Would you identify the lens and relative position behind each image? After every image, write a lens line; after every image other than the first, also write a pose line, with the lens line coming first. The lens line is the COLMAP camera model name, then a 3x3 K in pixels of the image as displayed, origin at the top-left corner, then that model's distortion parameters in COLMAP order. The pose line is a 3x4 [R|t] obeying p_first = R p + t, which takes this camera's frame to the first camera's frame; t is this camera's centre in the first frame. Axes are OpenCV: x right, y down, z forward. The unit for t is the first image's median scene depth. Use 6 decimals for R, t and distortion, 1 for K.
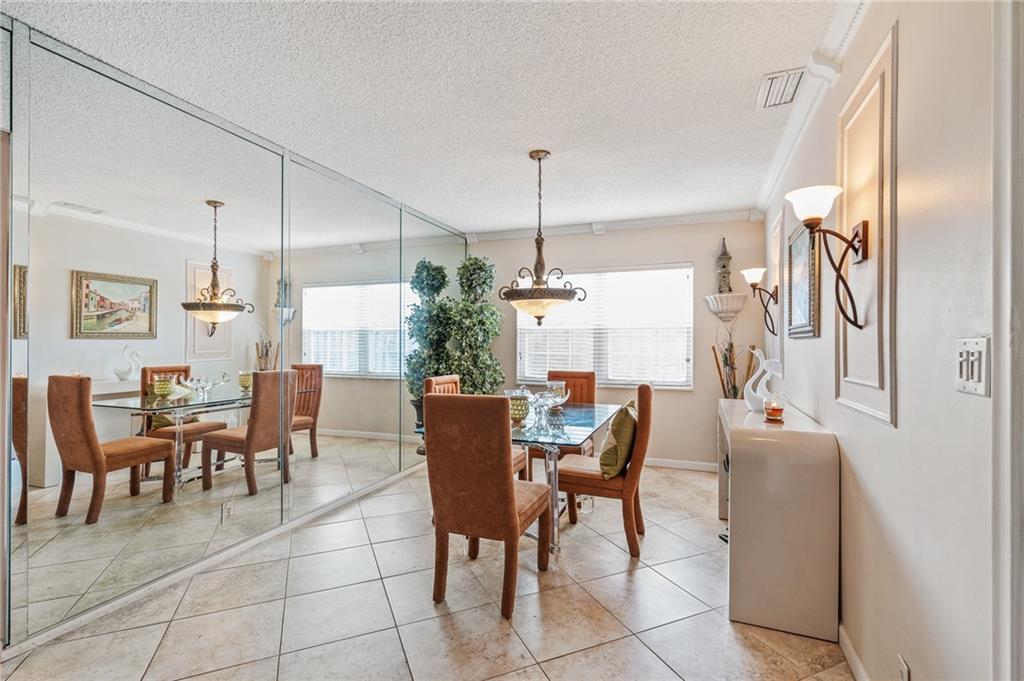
lens RADIAL K [[471.3, 0, 513.4], [0, 471.3, 342.6], [0, 0, 1]] dist [-0.000617, 0.001763]
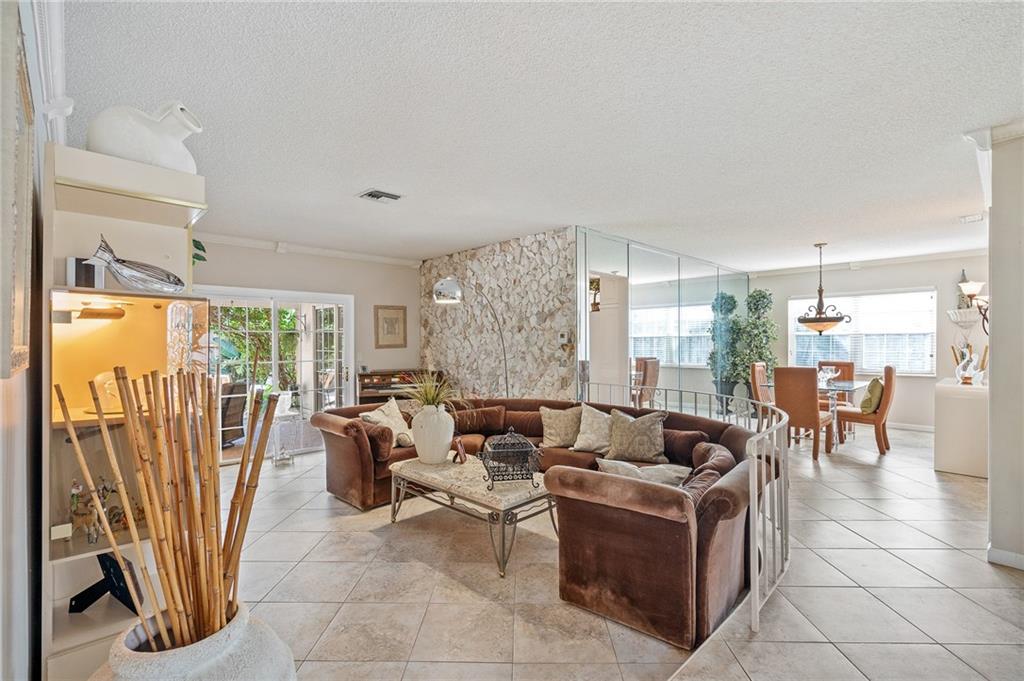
lens RADIAL K [[471.3, 0, 511.4], [0, 471.3, 344.7], [0, 0, 1]] dist [-0.000617, 0.001763]
pose [[0.908048, -0.005475, -0.418830, -0.277780], [0.007734, 0.999963, 0.003696, -0.017180], [0.418795, -0.006596, 0.908057, -1.230650]]
